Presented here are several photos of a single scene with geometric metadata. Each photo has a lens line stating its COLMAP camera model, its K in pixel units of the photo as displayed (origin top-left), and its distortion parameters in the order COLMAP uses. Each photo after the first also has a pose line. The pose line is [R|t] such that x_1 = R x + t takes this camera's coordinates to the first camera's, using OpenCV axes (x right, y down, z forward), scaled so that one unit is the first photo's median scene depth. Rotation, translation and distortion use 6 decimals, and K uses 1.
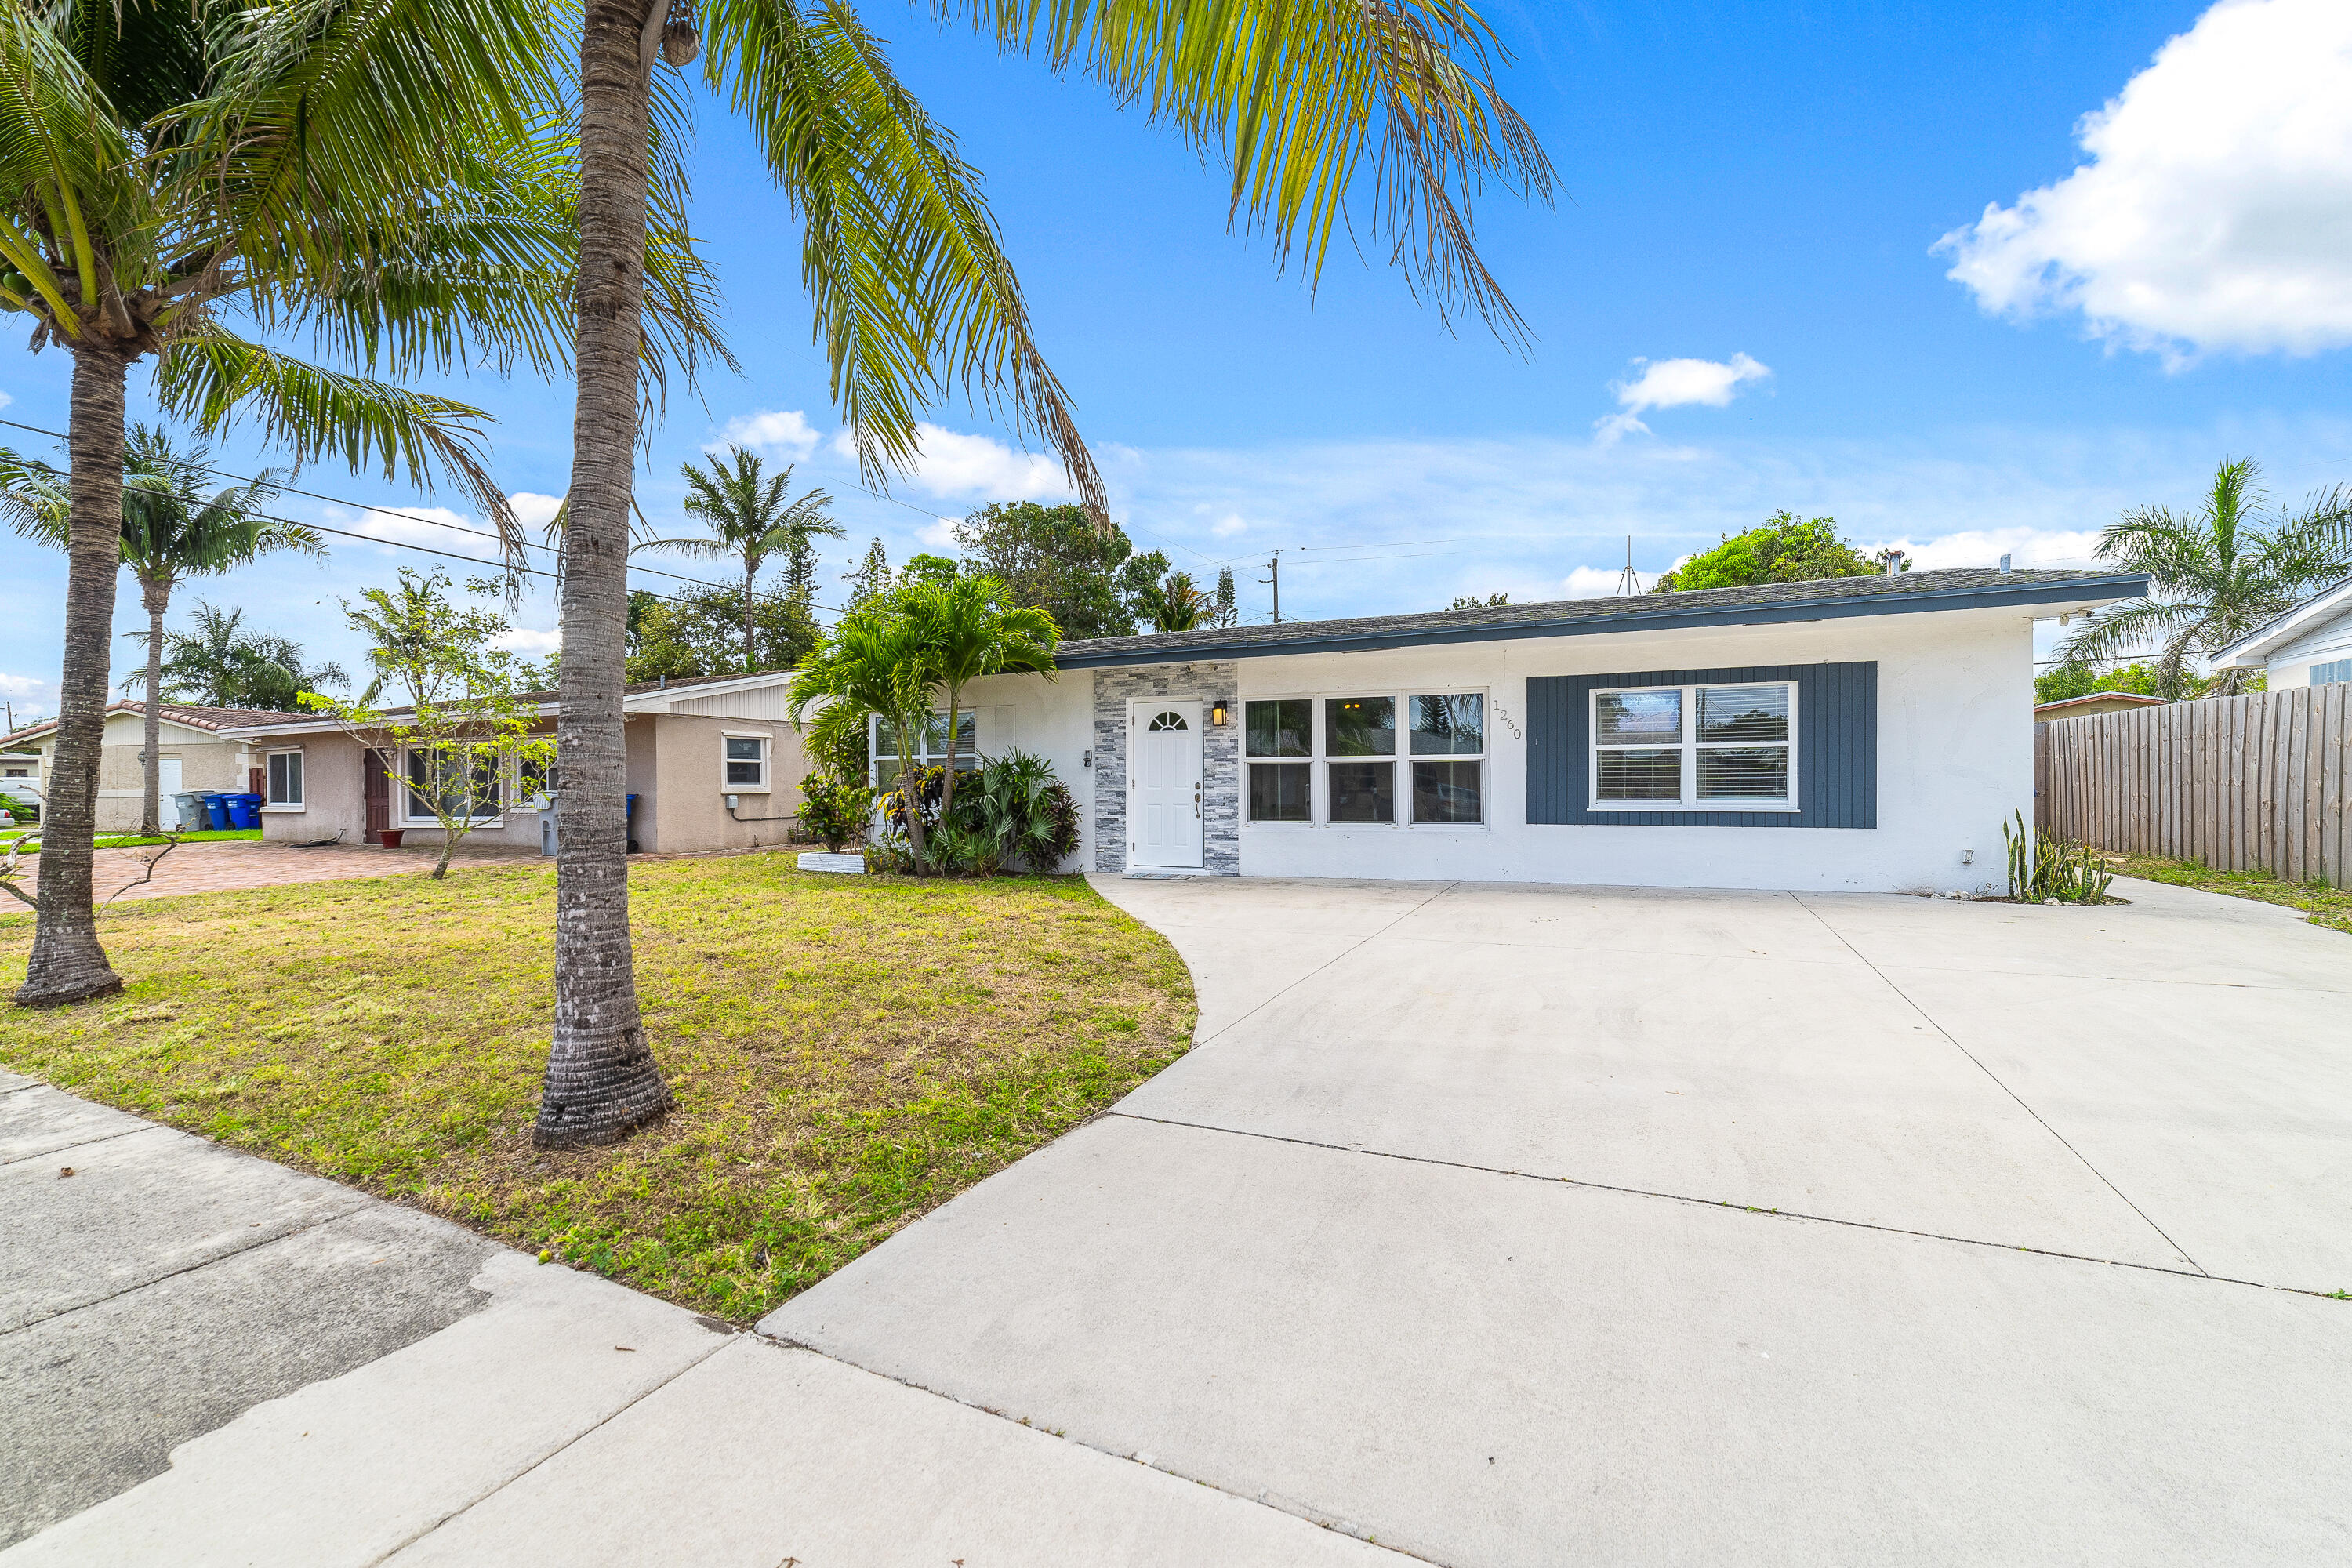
lens RADIAL K [[913.7, 0, 1175.6], [0, 913.7, 791.4], [0, 0, 1]] dist [-0.022207, 0.009689]
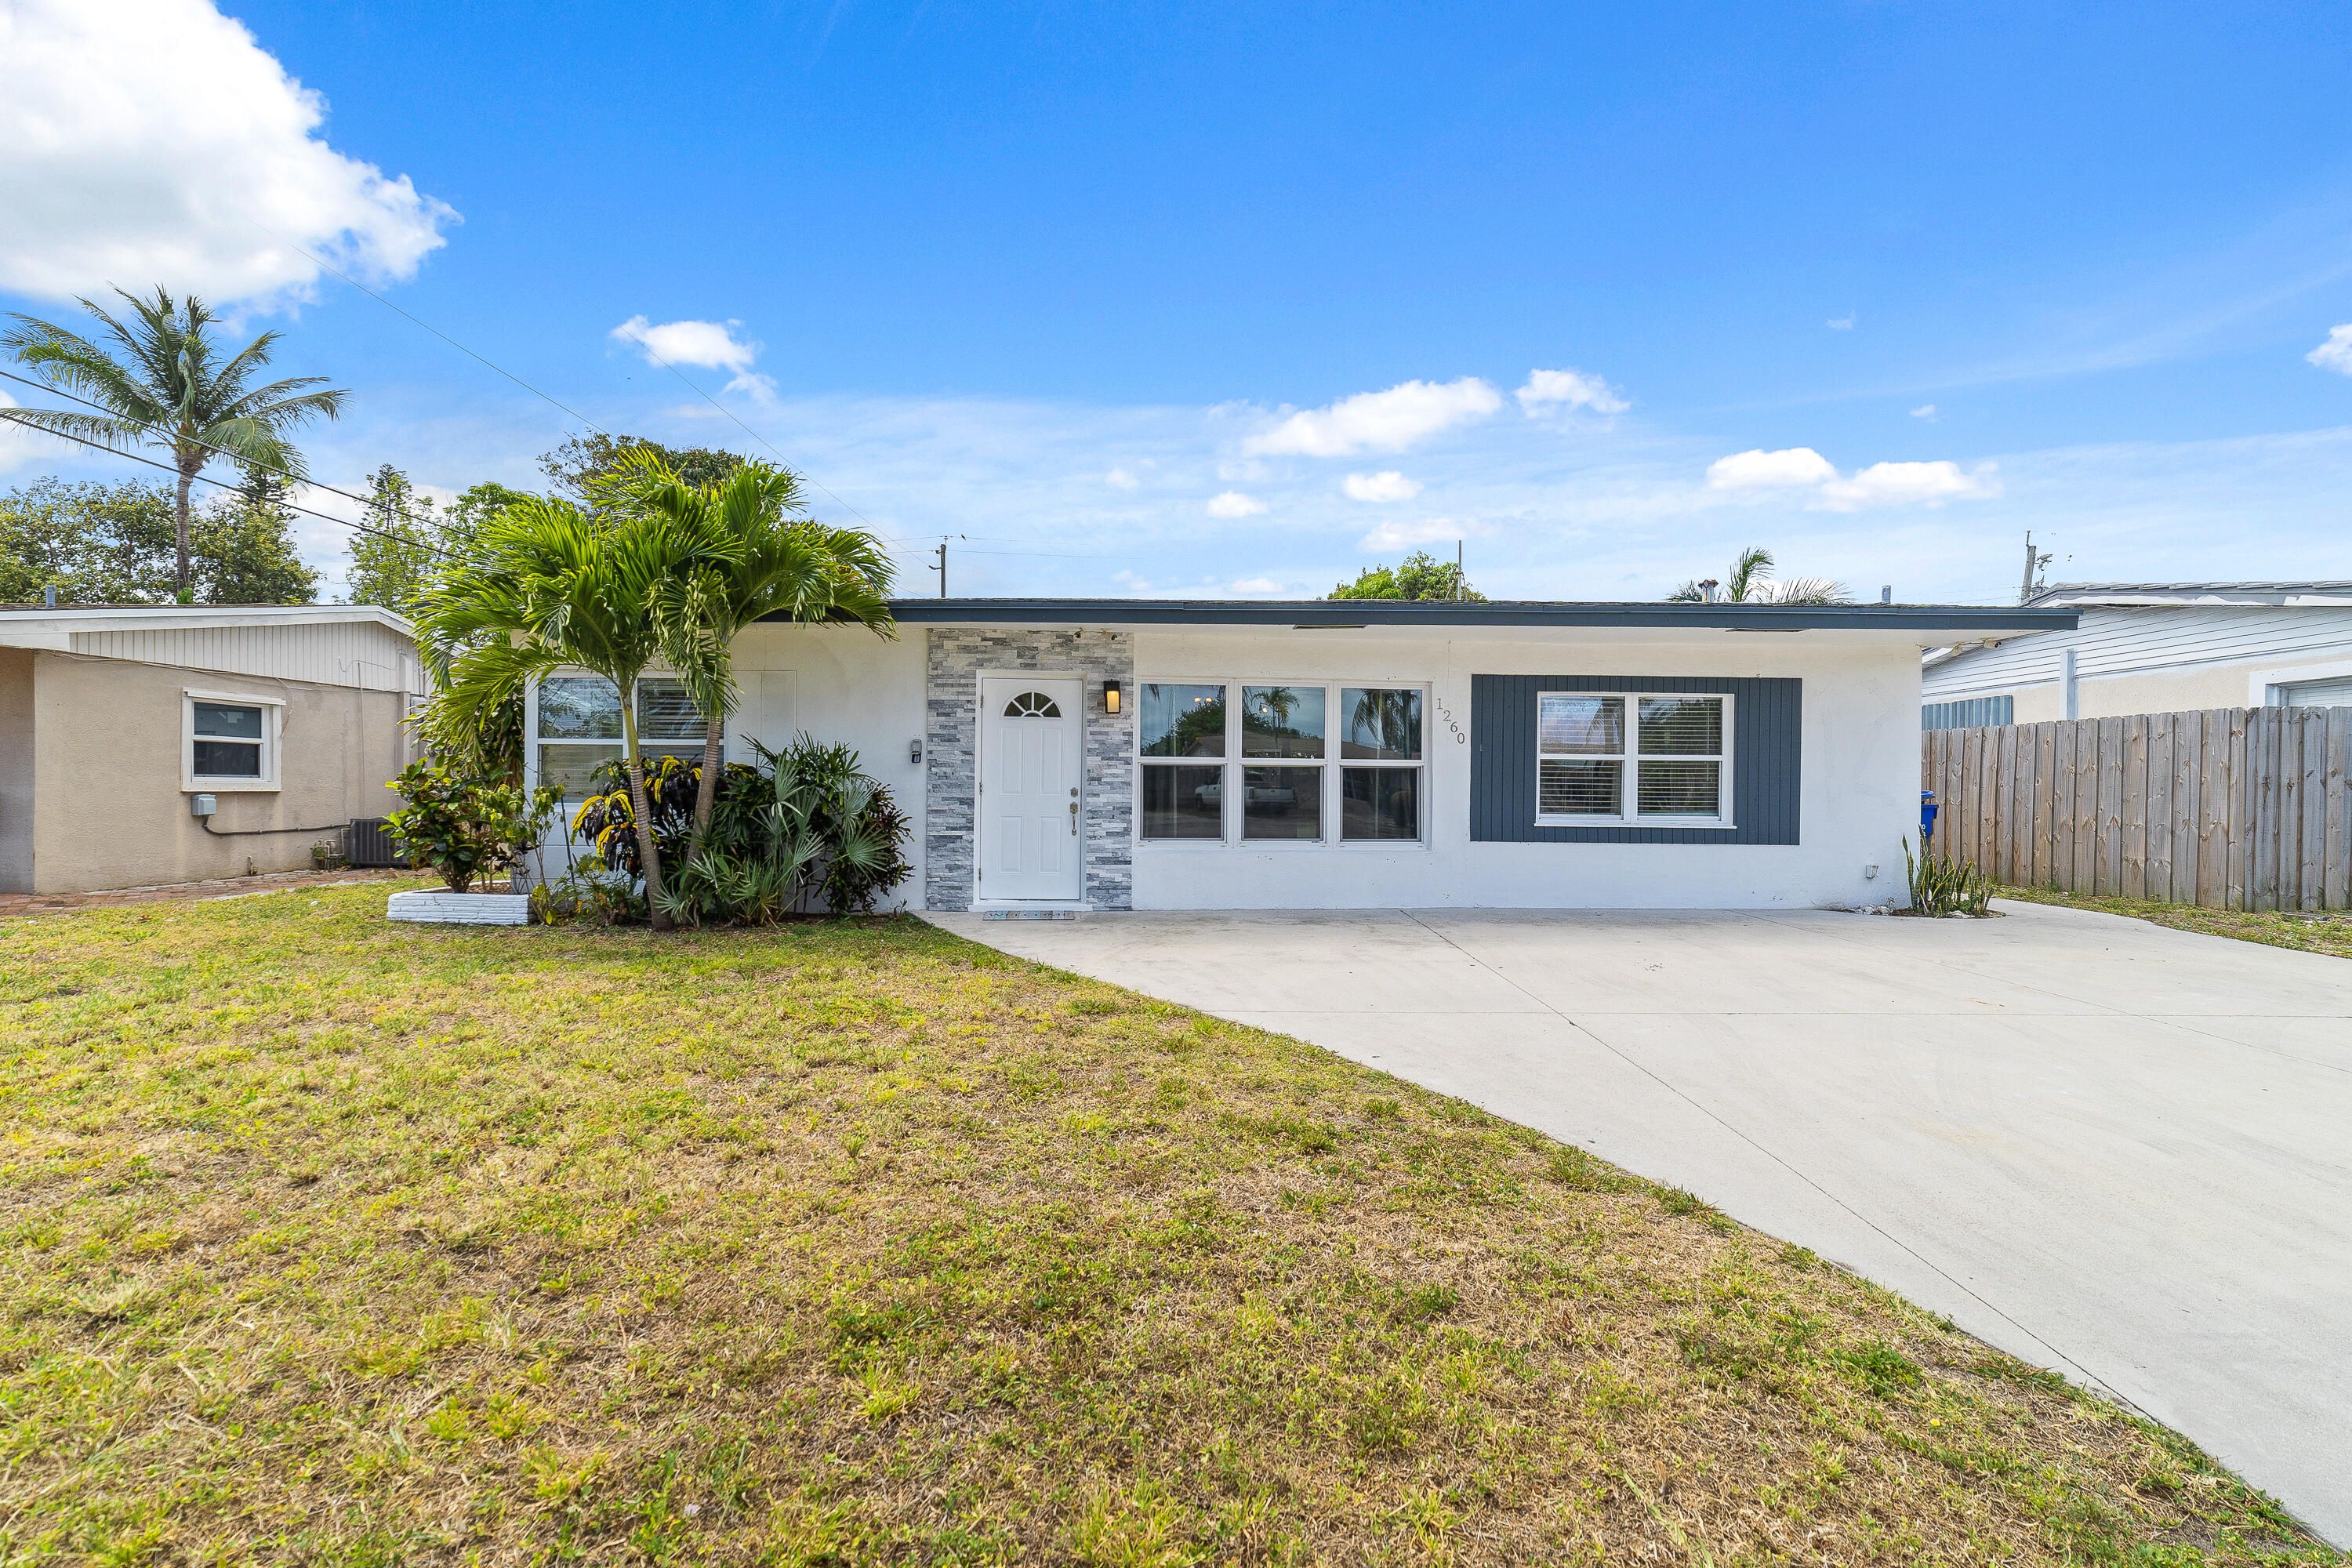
lens RADIAL K [[913.7, 0, 1175.6], [0, 913.7, 791.4], [0, 0, 1]] dist [-0.022207, 0.009689]
pose [[0.917530, 0.013770, 0.397428, -0.201538], [-0.012182, 0.999905, -0.006522, -0.002784], [-0.397480, 0.001143, 0.917610, 0.278313]]
